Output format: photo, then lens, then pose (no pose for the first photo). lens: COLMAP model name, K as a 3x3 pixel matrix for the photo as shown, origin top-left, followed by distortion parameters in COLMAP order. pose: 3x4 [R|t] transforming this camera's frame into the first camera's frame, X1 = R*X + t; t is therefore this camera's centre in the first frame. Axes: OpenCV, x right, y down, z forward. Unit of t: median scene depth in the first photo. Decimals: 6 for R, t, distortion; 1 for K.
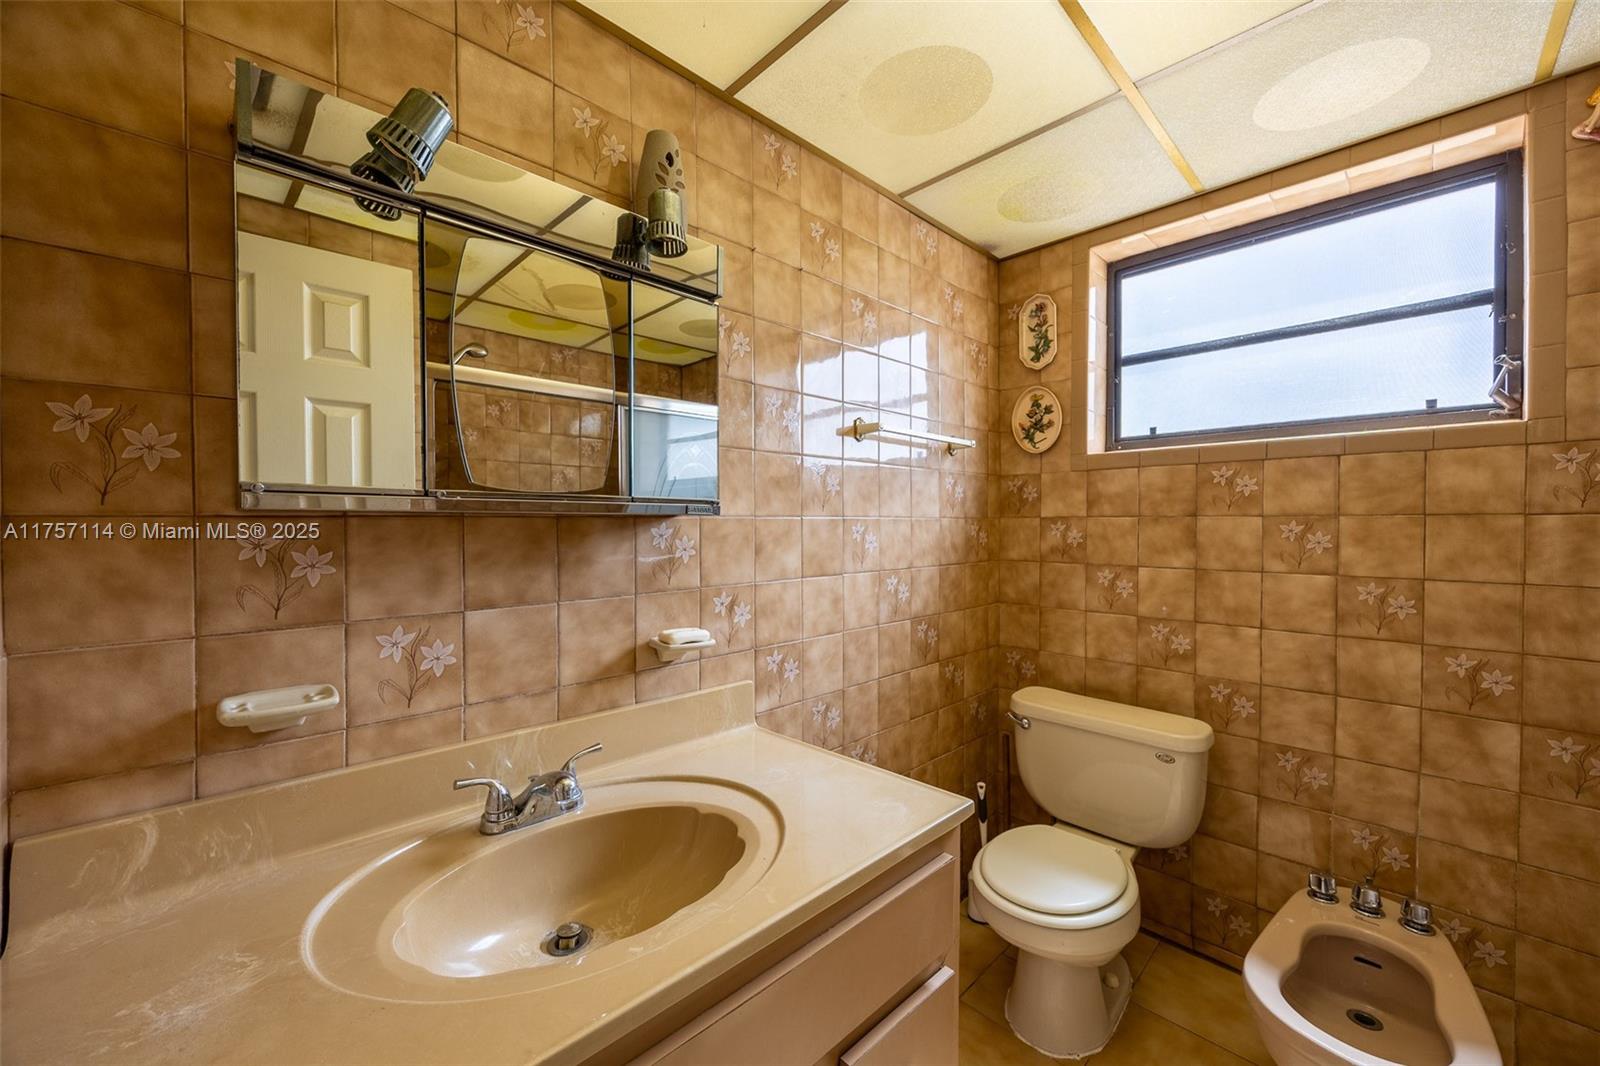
lens RADIAL K [[617.5, 0, 782.5], [0, 617.5, 530.1], [0, 0, 1]] dist [0.000598, -0.000054]
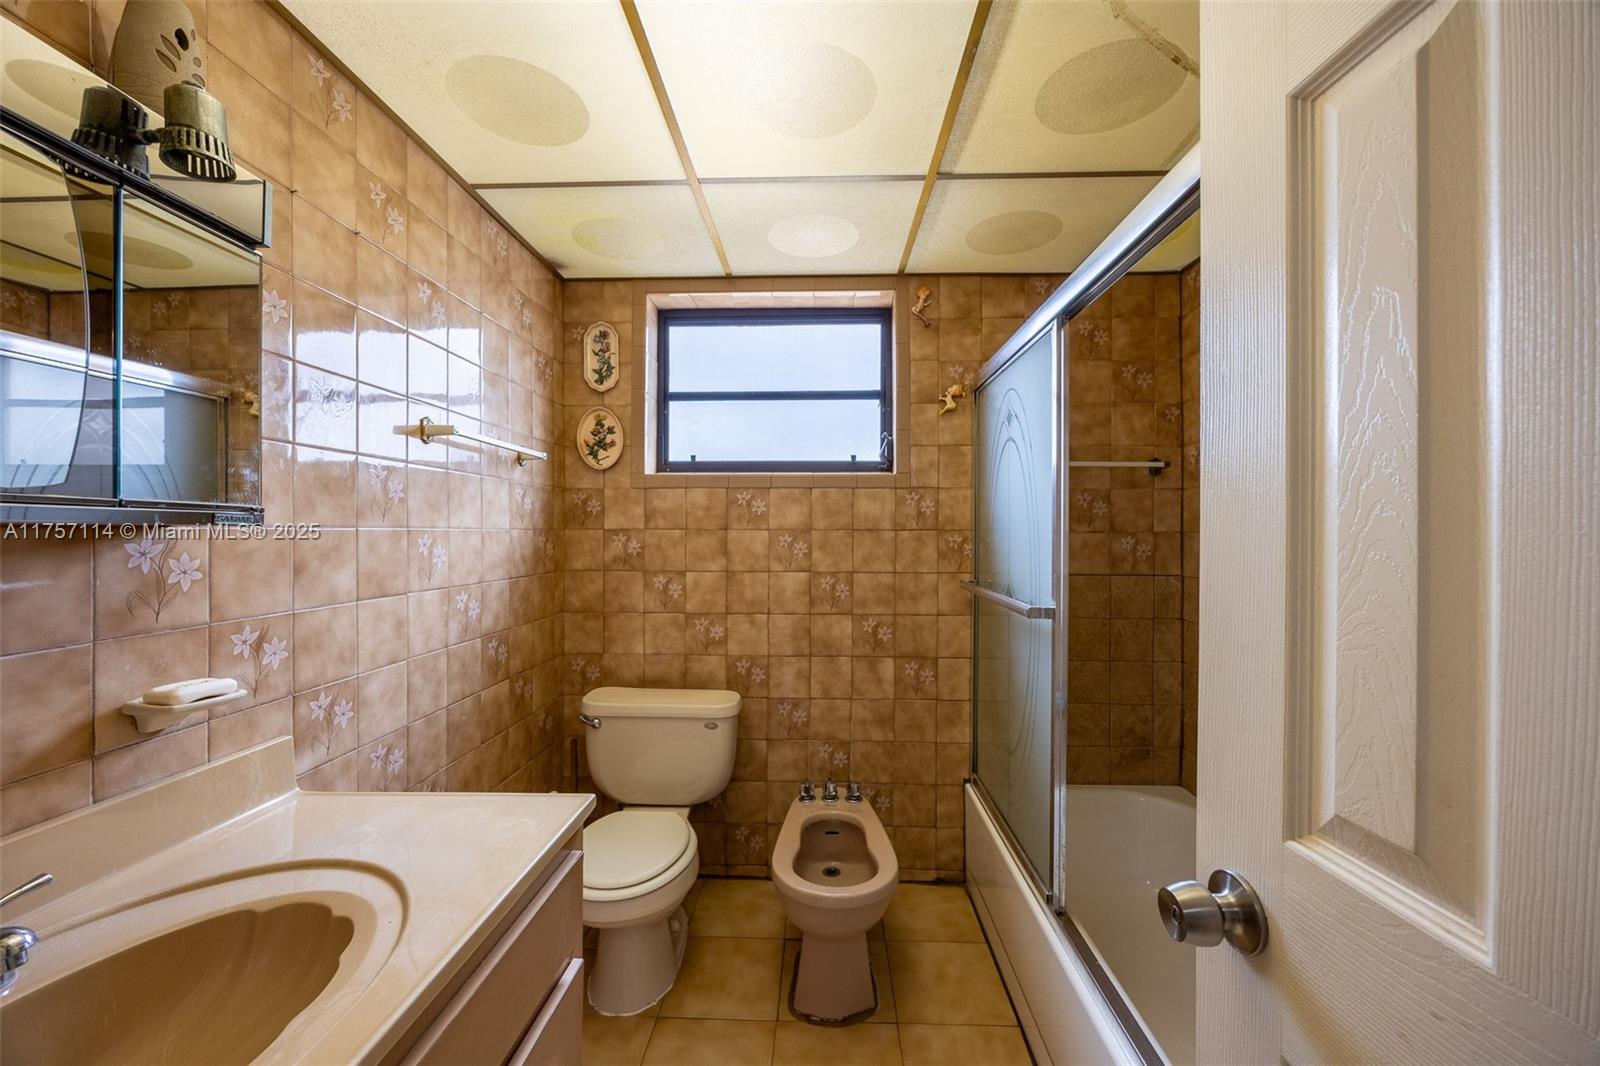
lens RADIAL K [[625.5, 0, 794.4], [0, 625.5, 533.5], [0, 0, 1]] dist [-0.002621, -0.000324]
pose [[0.722855, 0.001993, 0.690997, -0.121337], [0.004944, 0.999955, -0.008055, -0.003885], [-0.690982, 0.009239, 0.722813, -0.020129]]
